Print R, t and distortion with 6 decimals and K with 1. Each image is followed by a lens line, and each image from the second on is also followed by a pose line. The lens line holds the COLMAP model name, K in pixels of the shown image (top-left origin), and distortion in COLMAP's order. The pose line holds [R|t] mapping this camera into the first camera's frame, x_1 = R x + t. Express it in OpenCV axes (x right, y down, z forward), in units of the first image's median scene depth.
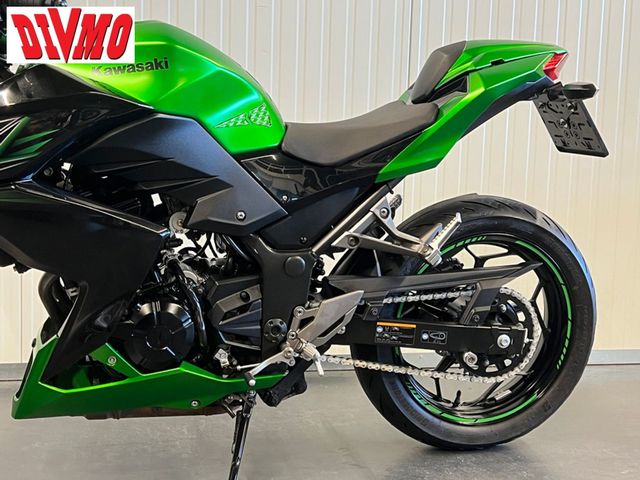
lens RADIAL K [[904.4, 0, 320.0], [0, 904.4, 240.0], [0, 0, 1]] dist [0.243141, -0.914477]
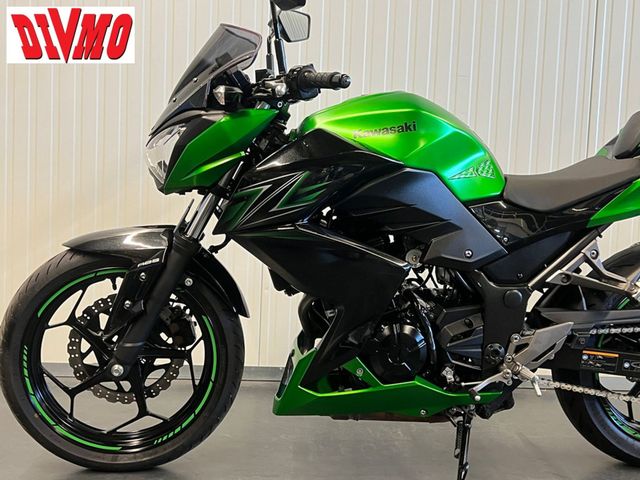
lens RADIAL K [[763.7, 0, 320.0], [0, 763.7, 240.0], [0, 0, 1]] dist [0.164932, -0.533729]
pose [[0.985717, 0.022305, -0.166924, -0.106920], [-0.028410, 0.999009, -0.034273, -0.005039], [0.165994, 0.038526, 0.985374, -0.010841]]
